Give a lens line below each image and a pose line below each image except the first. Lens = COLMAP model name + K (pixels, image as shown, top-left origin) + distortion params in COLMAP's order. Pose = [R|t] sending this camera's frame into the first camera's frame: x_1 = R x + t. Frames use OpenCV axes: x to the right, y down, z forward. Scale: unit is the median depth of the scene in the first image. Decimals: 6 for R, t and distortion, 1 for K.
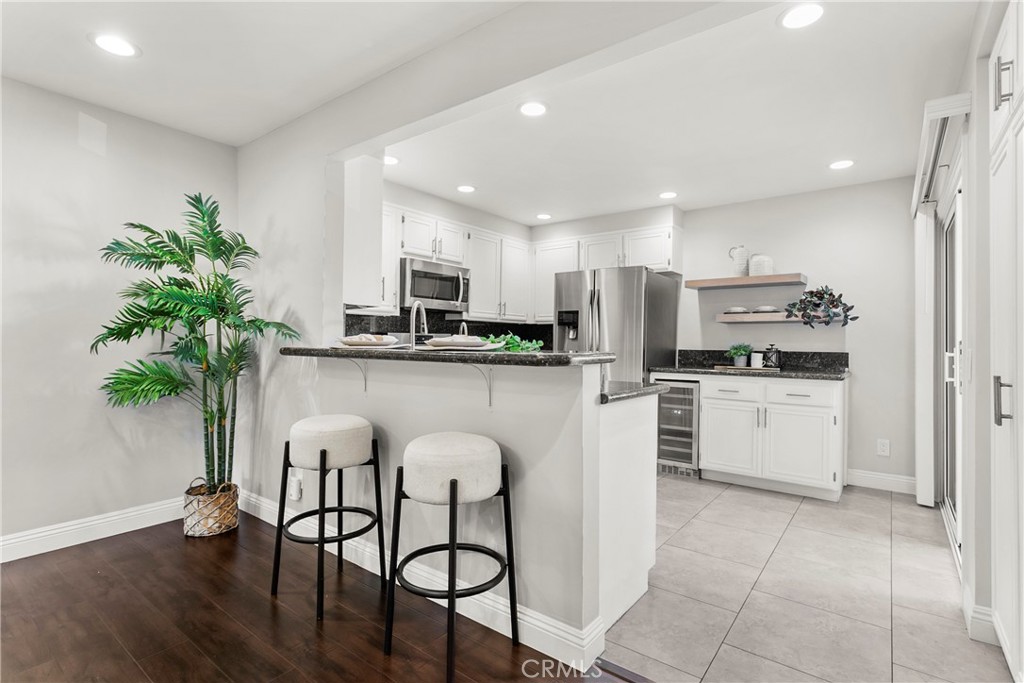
lens RADIAL K [[481.6, 0, 509.5], [0, 481.6, 346.7], [0, 0, 1]] dist [0.005672, 0.000642]
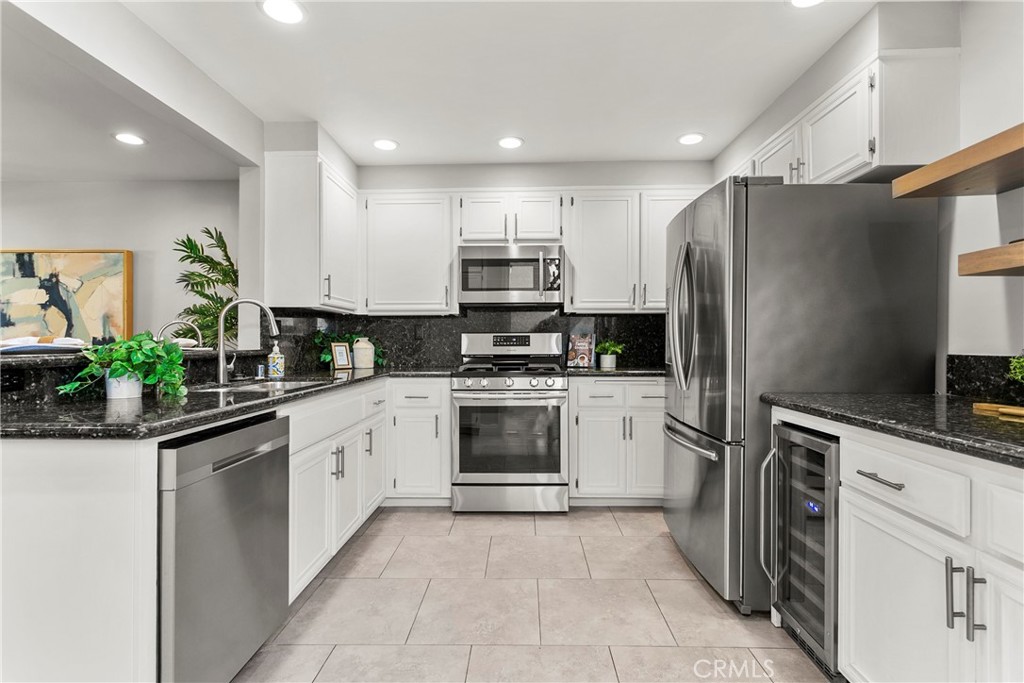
lens RADIAL K [[481.6, 0, 515.1], [0, 481.6, 346.3], [0, 0, 1]] dist [0.005672, 0.000642]
pose [[0.610178, -0.008490, -0.792219, 0.473611], [0.000904, 0.999949, -0.010020, 0.003038], [0.792264, 0.005397, 0.610154, 0.494121]]
